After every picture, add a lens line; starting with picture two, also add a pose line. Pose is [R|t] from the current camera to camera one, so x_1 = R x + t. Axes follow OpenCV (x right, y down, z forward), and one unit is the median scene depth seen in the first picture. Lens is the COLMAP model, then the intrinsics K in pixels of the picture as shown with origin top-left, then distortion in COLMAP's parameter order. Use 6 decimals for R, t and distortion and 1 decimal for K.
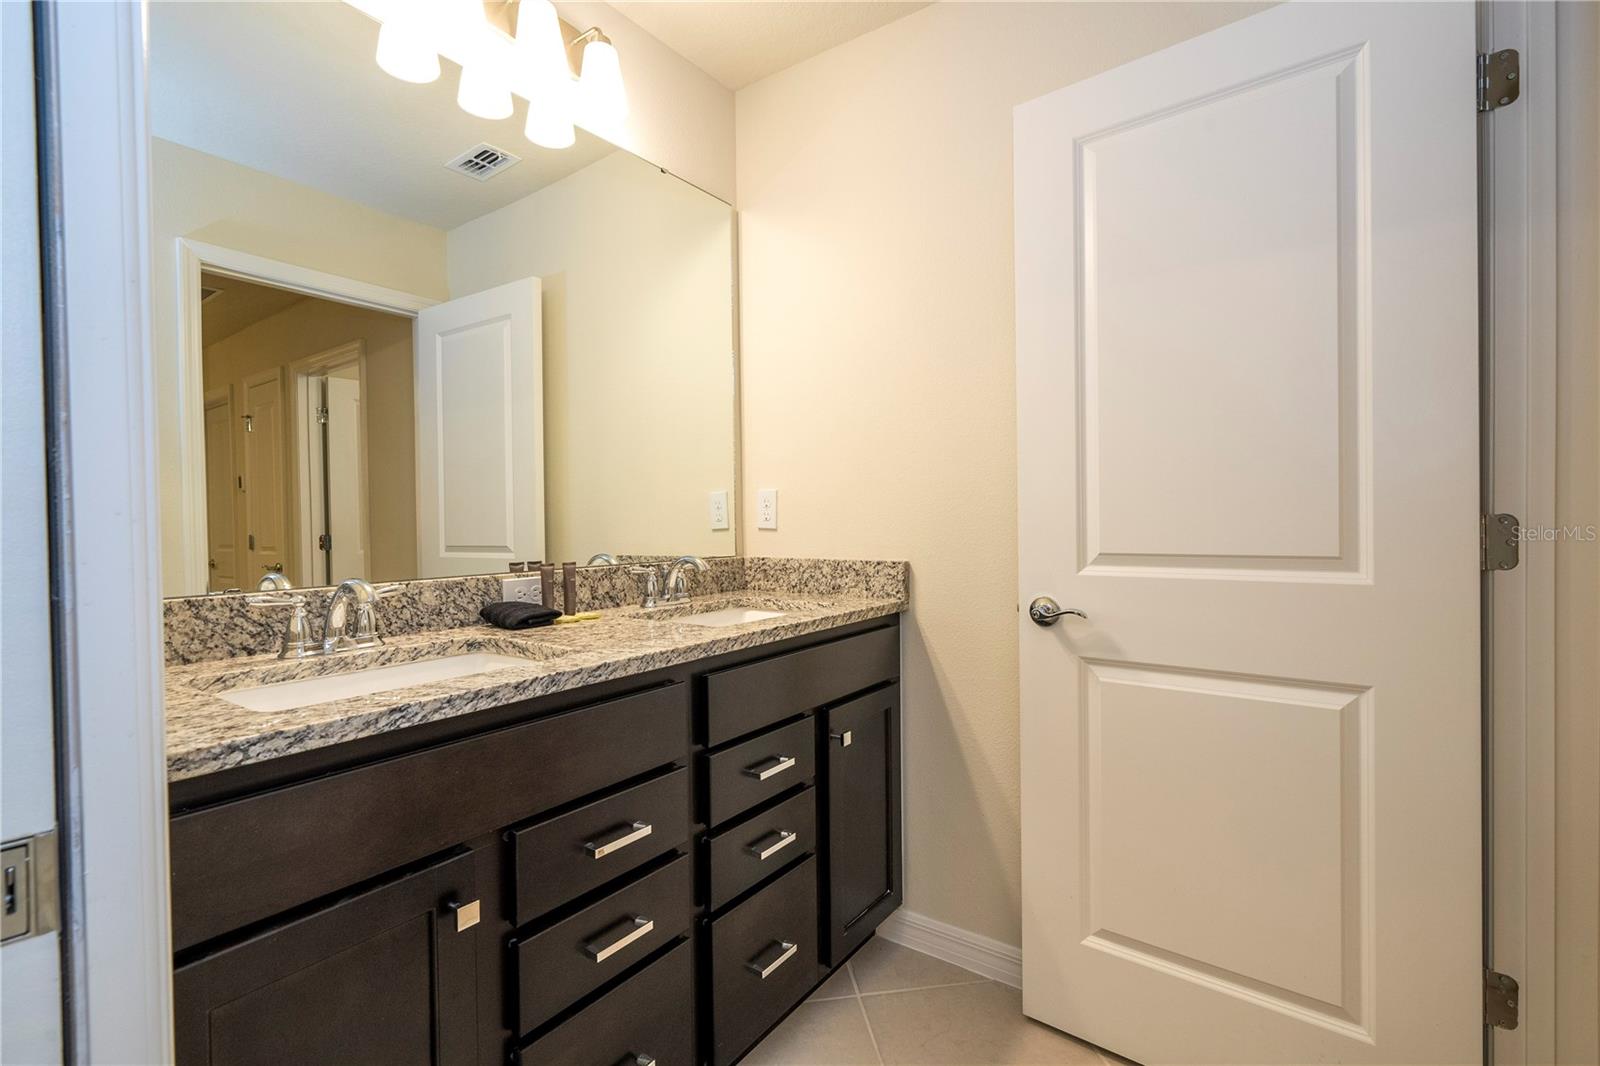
lens RADIAL K [[717.7, 0, 812.8], [0, 717.7, 530.7], [0, 0, 1]] dist [0.000006, 0.000774]
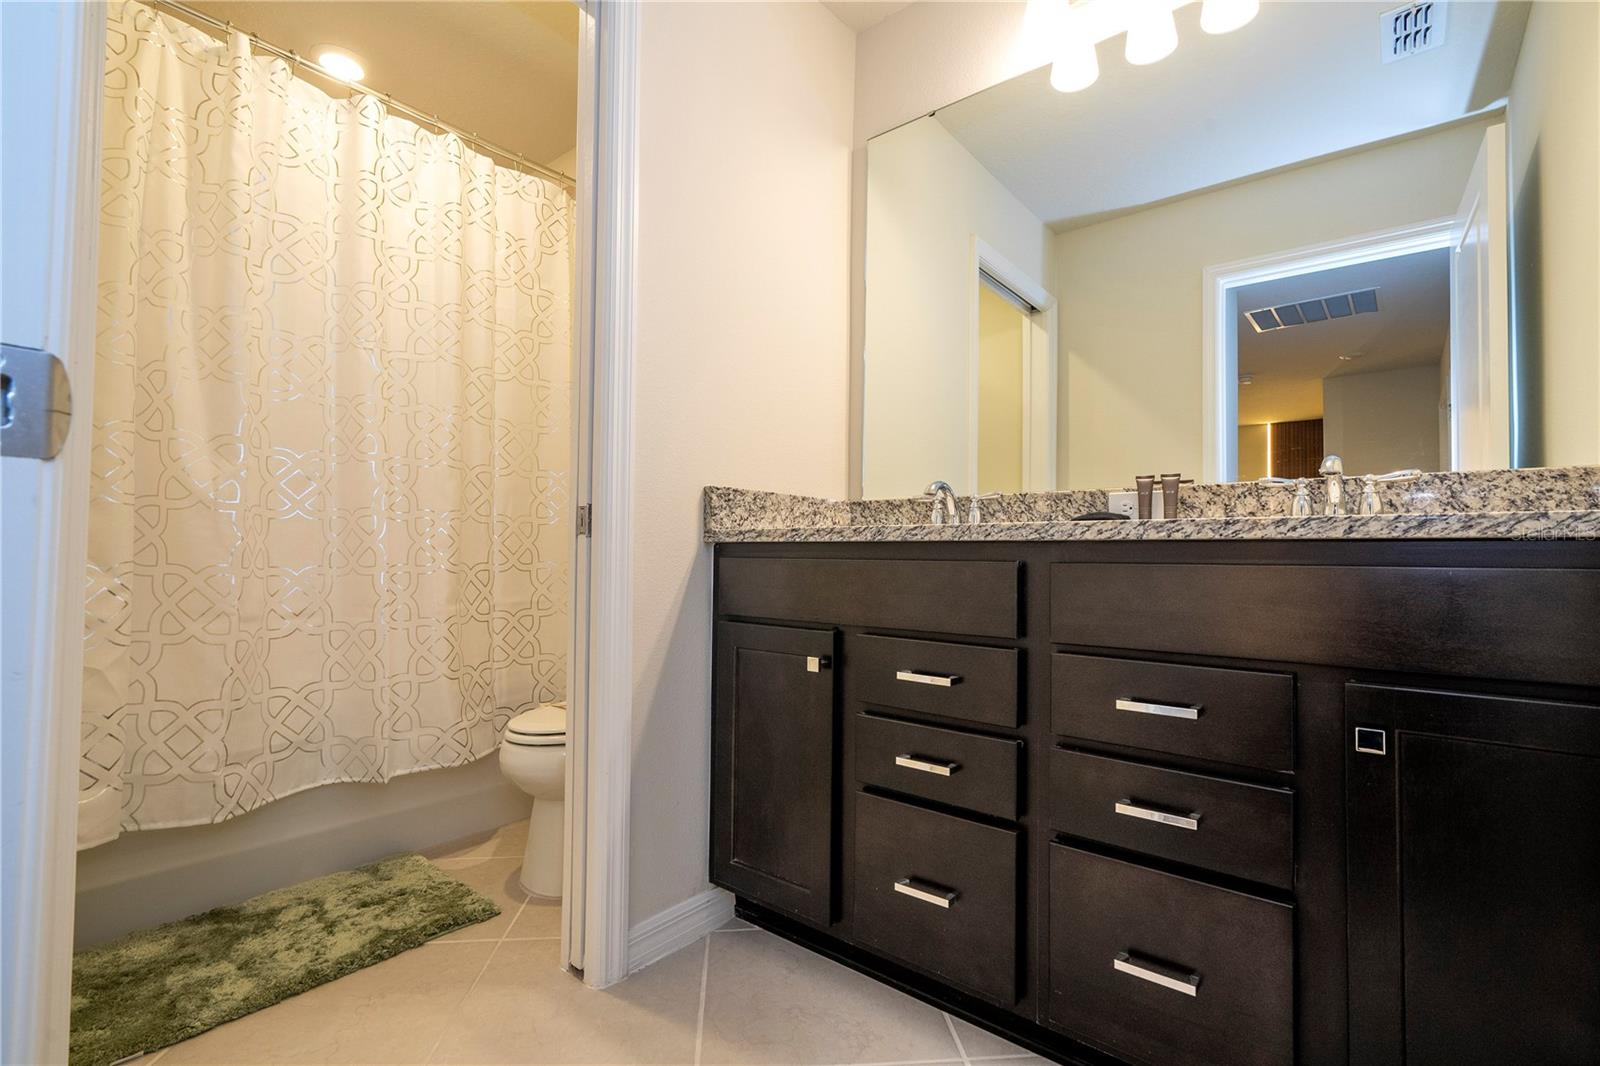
lens RADIAL K [[717.7, 0, 810.2], [0, 717.7, 534.6], [0, 0, 1]] dist [0.000006, 0.000774]
pose [[-0.048890, -0.017034, -0.998659, 0.709239], [-0.024018, 0.999585, -0.015874, 0.172127], [0.998515, 0.023209, -0.049279, 0.674008]]
